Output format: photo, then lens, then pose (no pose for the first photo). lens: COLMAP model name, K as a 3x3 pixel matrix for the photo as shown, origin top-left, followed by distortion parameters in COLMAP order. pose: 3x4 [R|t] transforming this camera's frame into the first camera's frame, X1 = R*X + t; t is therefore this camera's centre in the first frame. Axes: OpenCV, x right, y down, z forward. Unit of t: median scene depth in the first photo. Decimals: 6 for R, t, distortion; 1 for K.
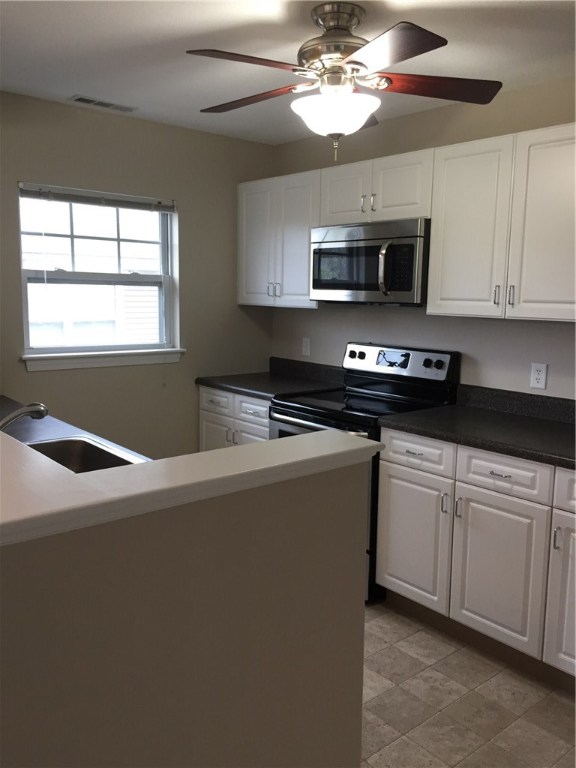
lens RADIAL K [[655.8, 0, 287.9], [0, 655.8, 383.0], [0, 0, 1]] dist [0.040994, -0.055236]
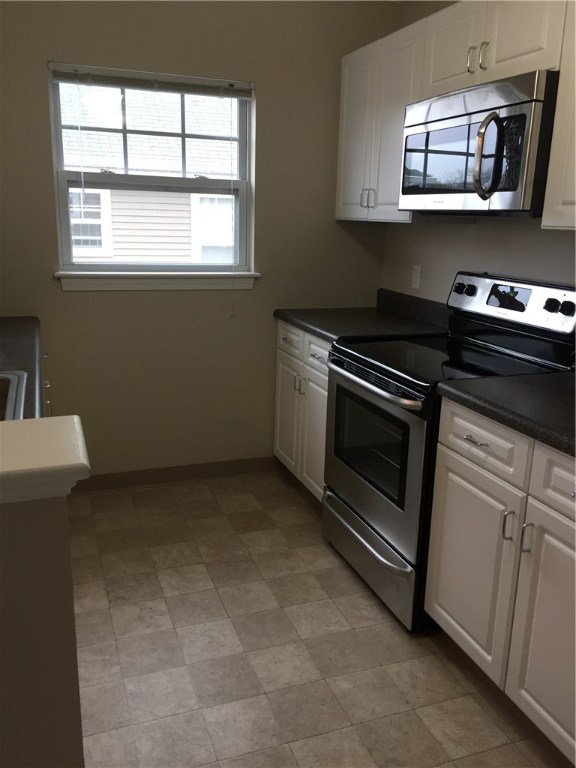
lens RADIAL K [[655.8, 0, 288.9], [0, 655.8, 386.0], [0, 0, 1]] dist [0.040994, -0.055236]
pose [[0.939448, 0.093918, -0.329572, 0.180469], [-0.058296, 0.991493, 0.116374, -0.010819], [0.337698, -0.090114, 0.936931, 0.260323]]
